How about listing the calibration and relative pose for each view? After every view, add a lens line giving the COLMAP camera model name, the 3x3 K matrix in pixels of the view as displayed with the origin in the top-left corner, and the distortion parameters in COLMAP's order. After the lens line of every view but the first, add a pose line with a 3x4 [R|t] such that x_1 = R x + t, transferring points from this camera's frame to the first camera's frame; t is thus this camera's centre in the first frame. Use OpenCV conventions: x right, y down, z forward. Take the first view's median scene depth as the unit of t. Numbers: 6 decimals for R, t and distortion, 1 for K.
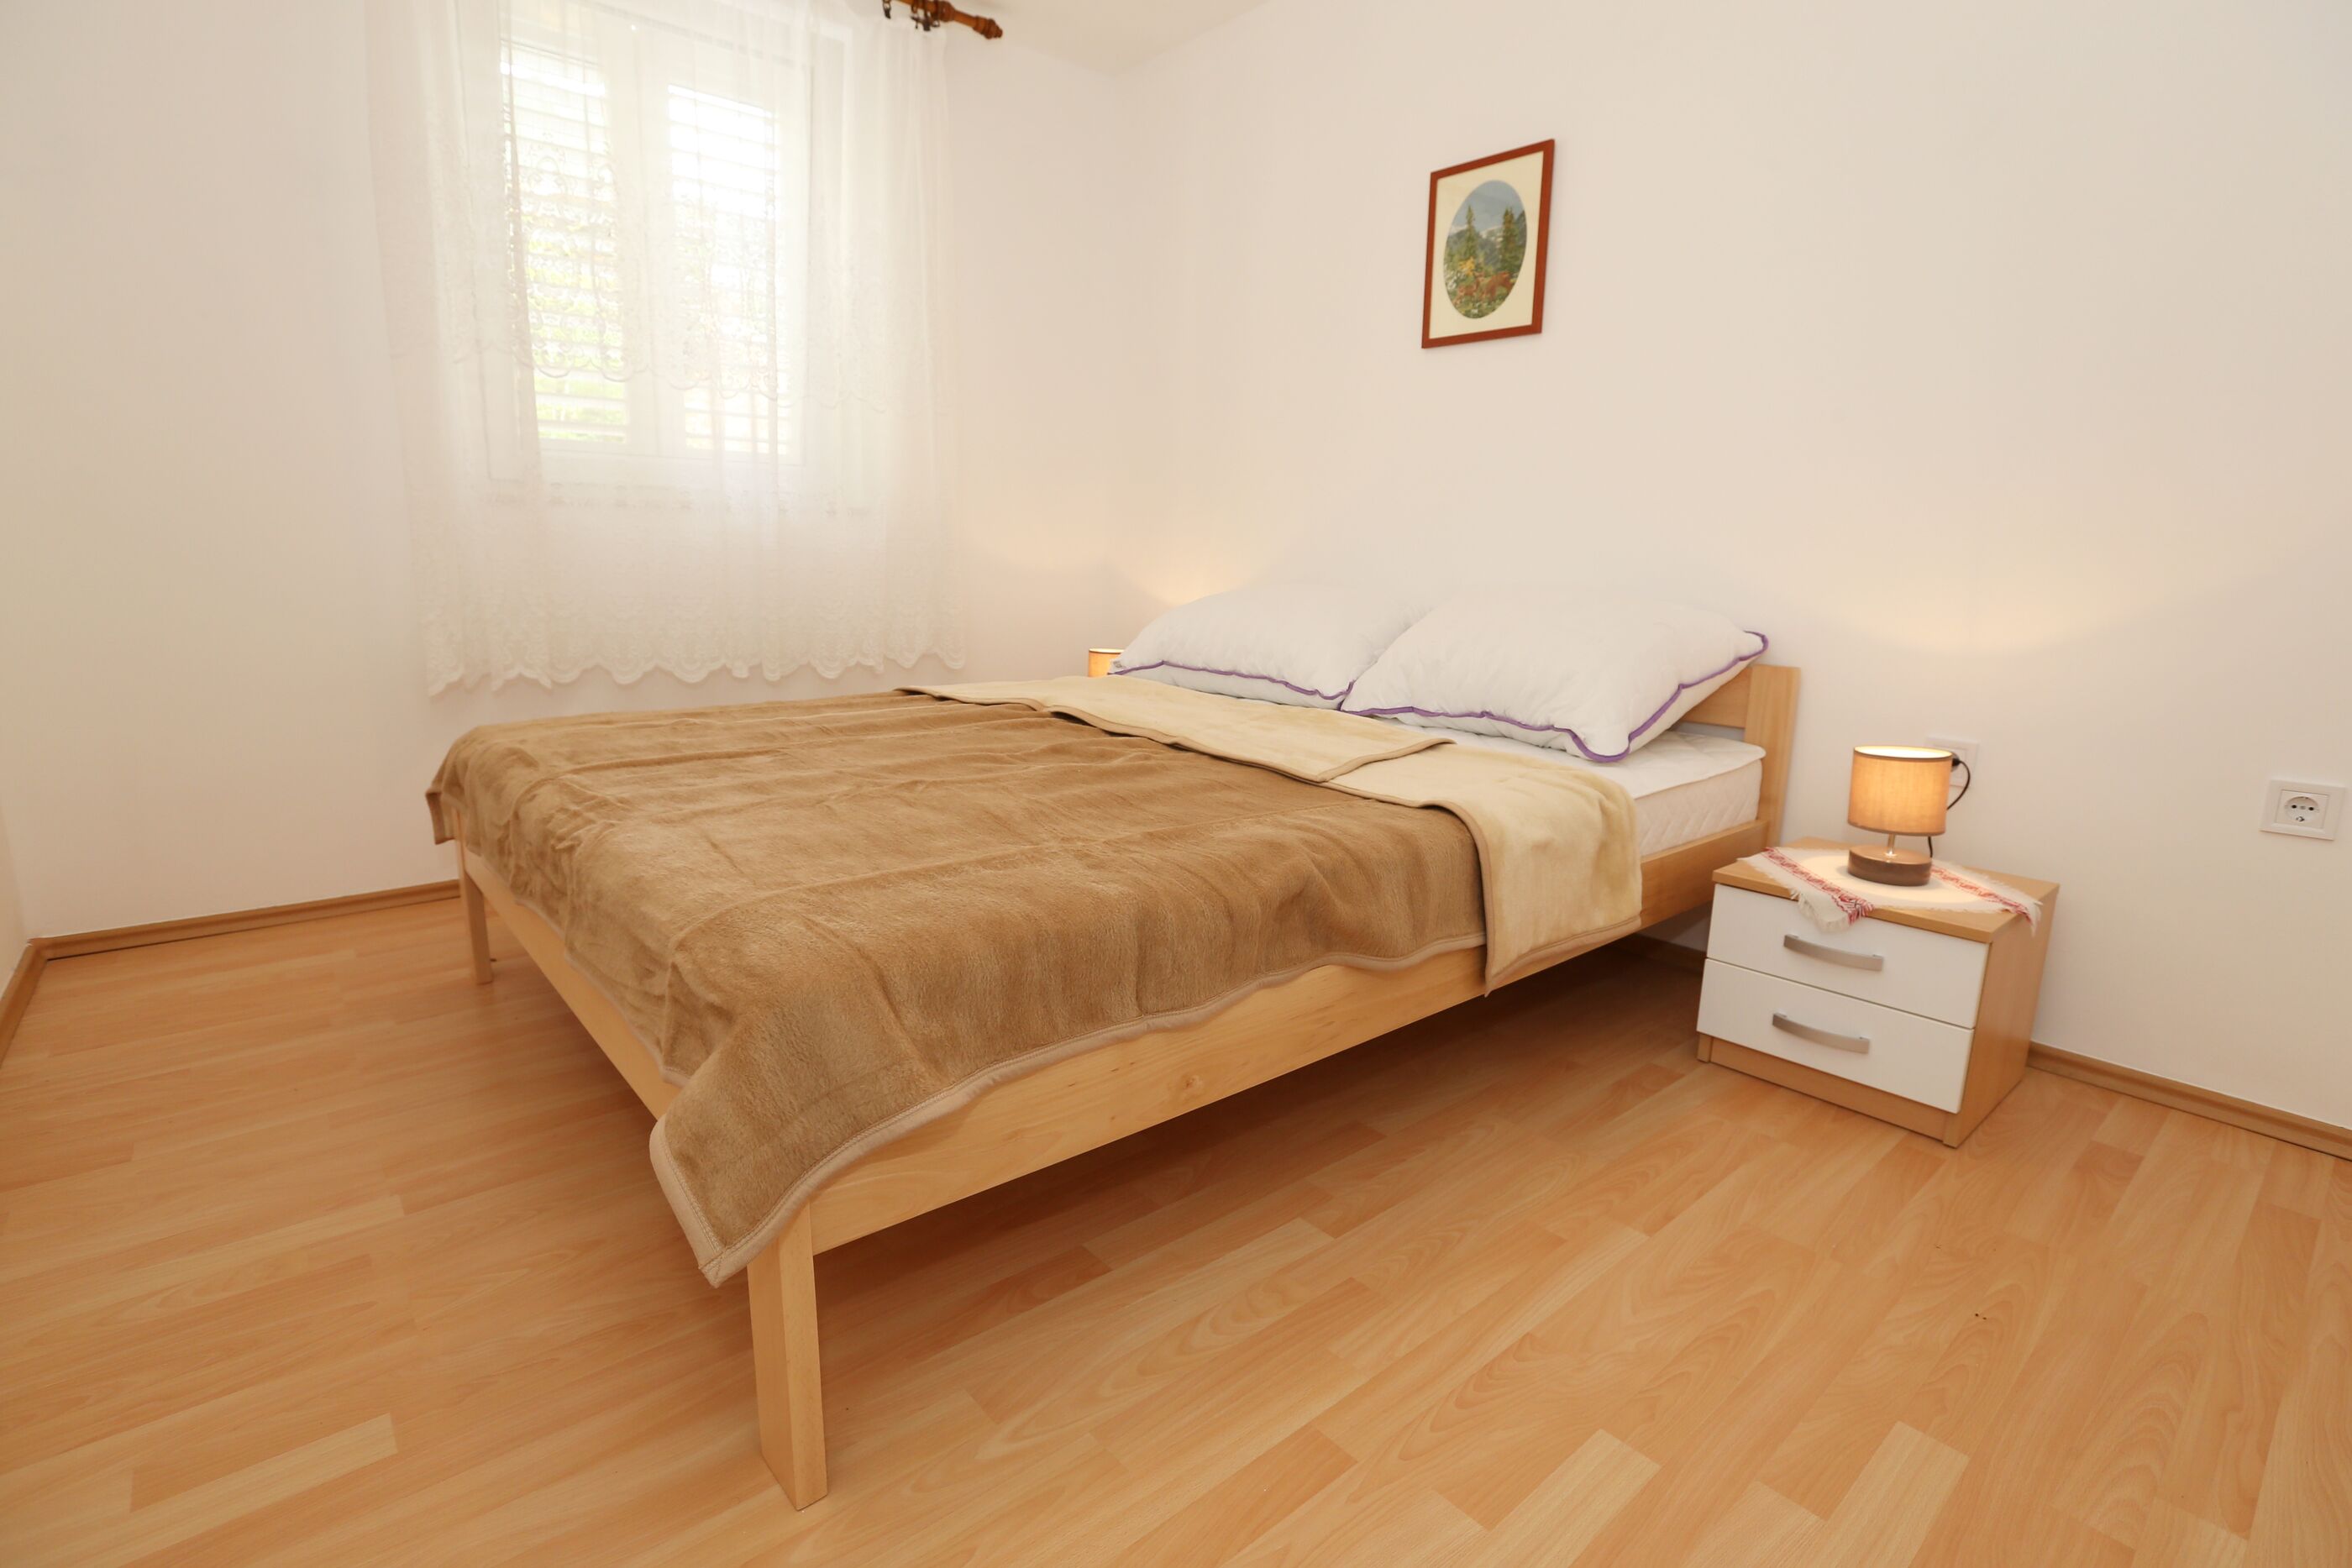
lens RADIAL K [[1138.3, 0, 1192.0], [0, 1138.3, 777.5], [0, 0, 1]] dist [-0.038227, 0.014282]
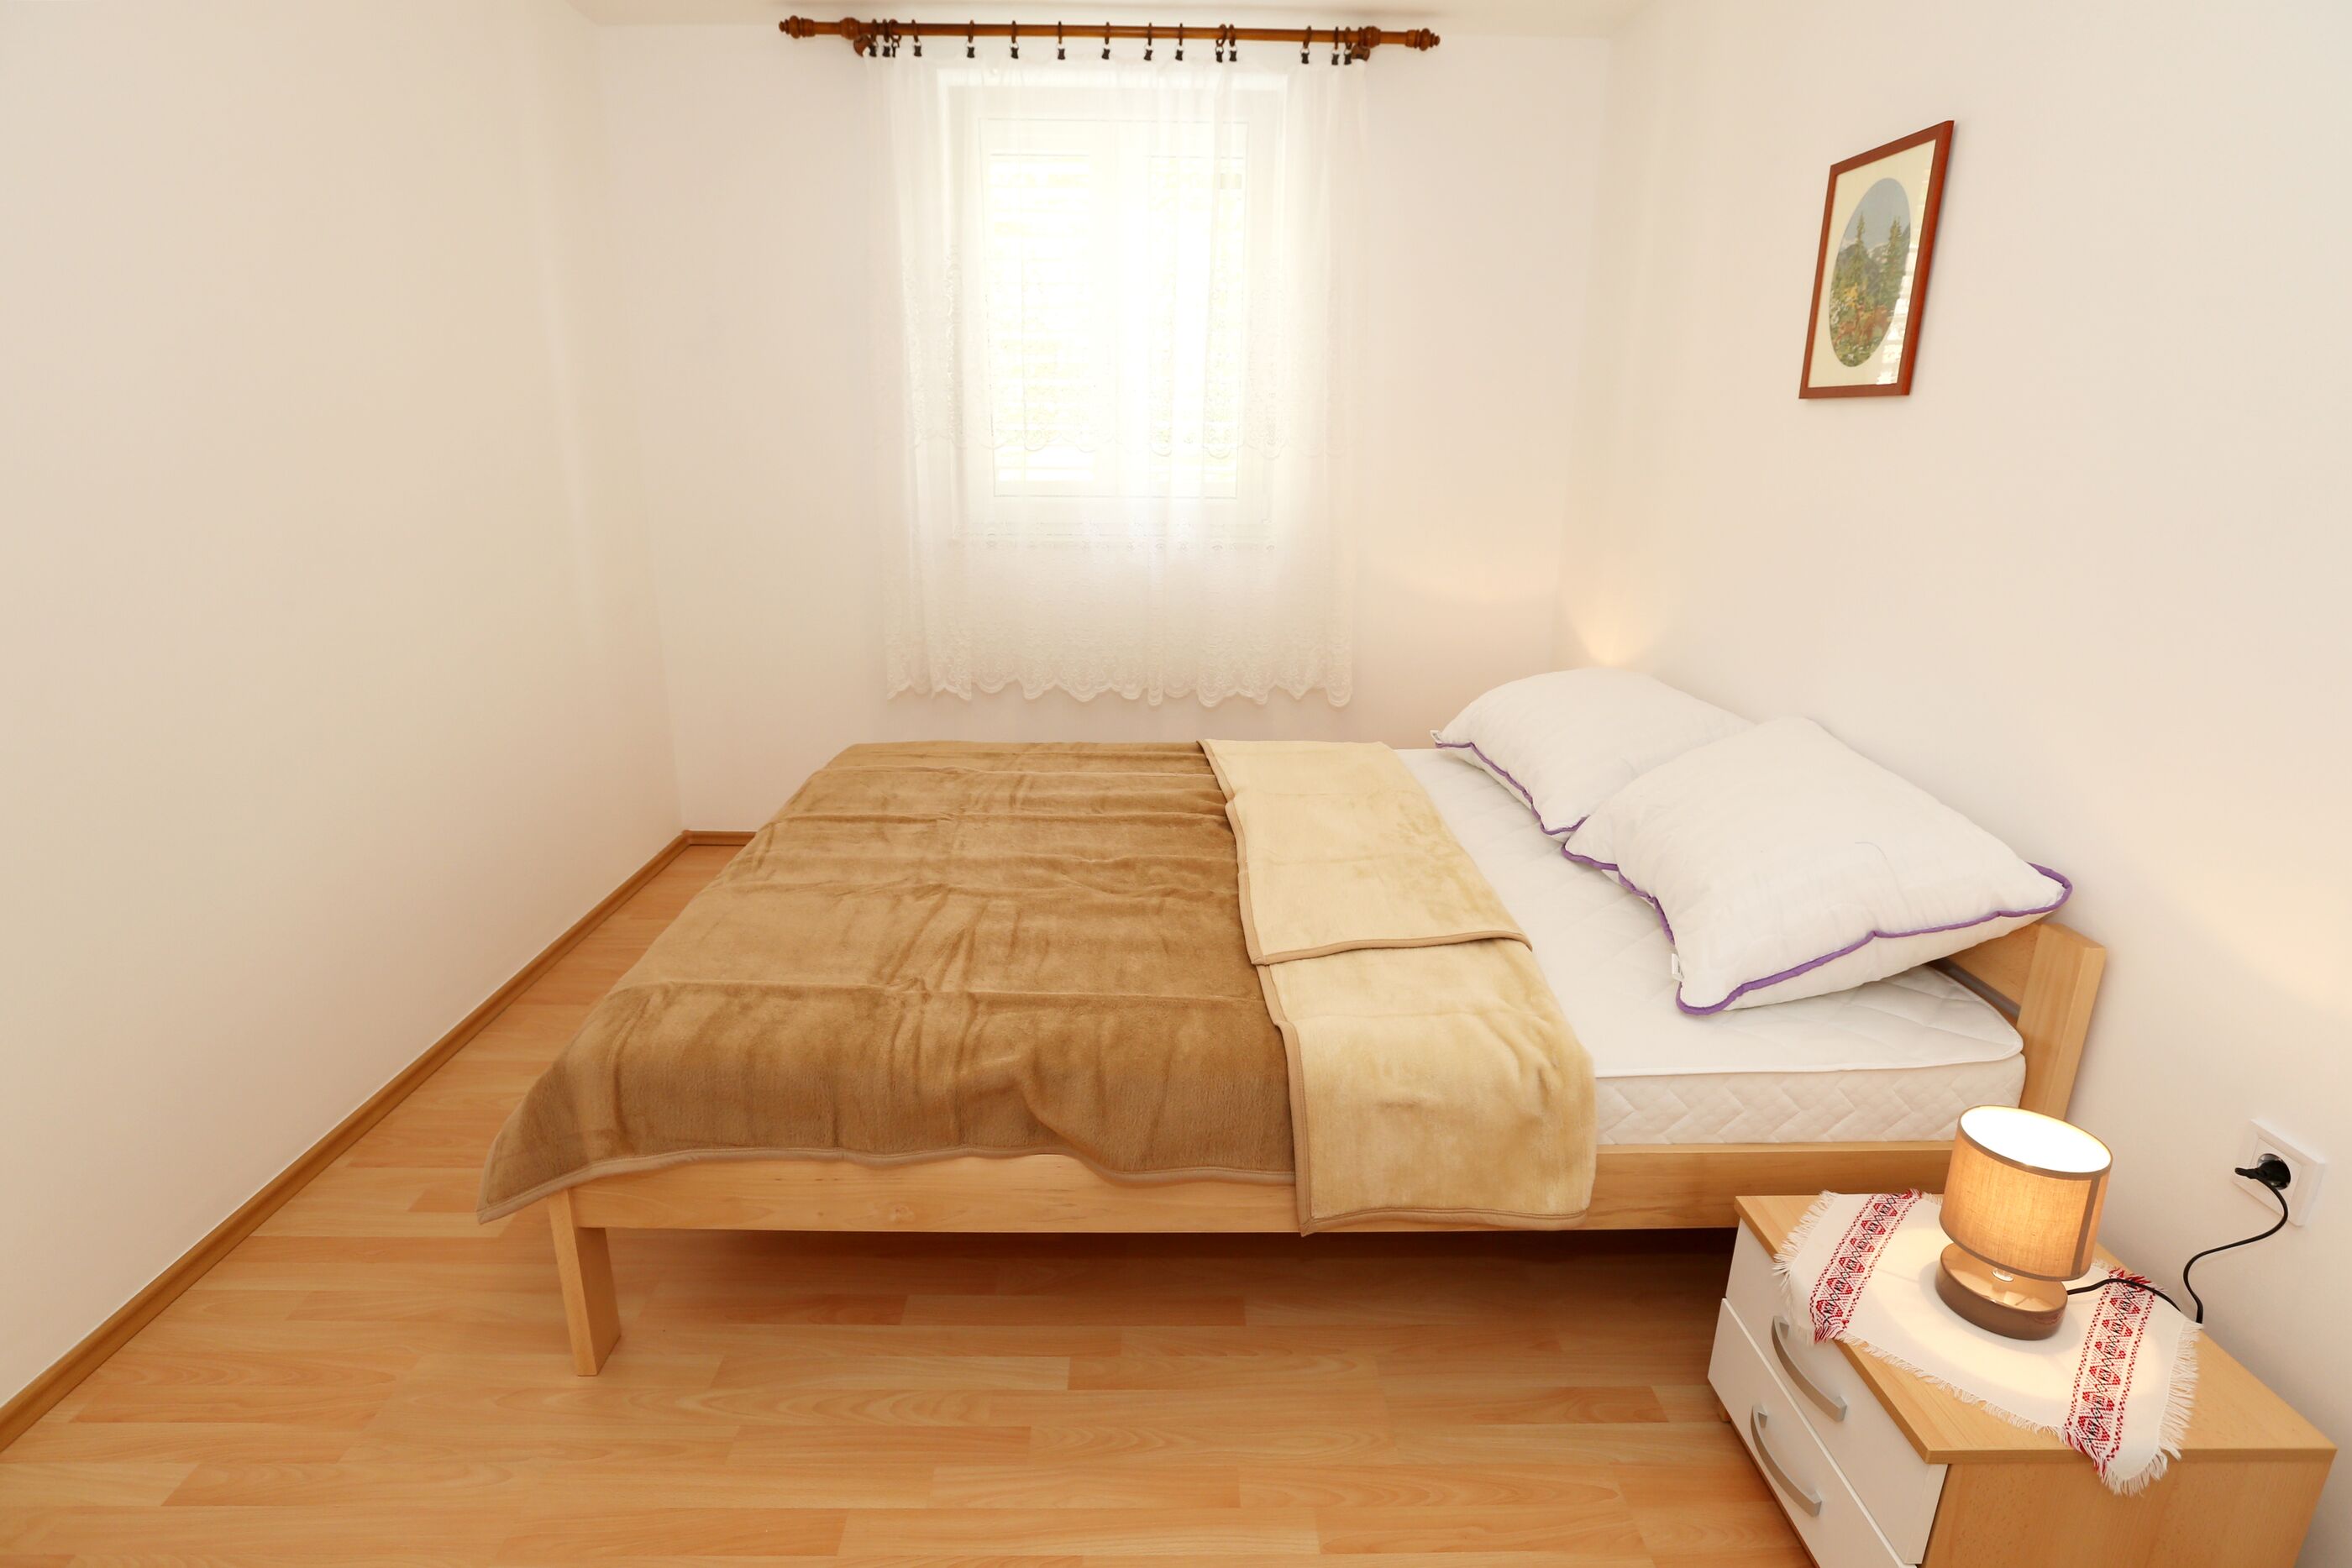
lens RADIAL K [[1207.6, 0, 1165.4], [0, 1207.6, 781.2], [0, 0, 1]] dist [-0.028022, 0.004959]
pose [[0.763384, 0.168682, -0.623531, 0.459252], [-0.118532, 0.985491, 0.121484, -0.182550], [0.634976, -0.018831, 0.772302, 0.095178]]
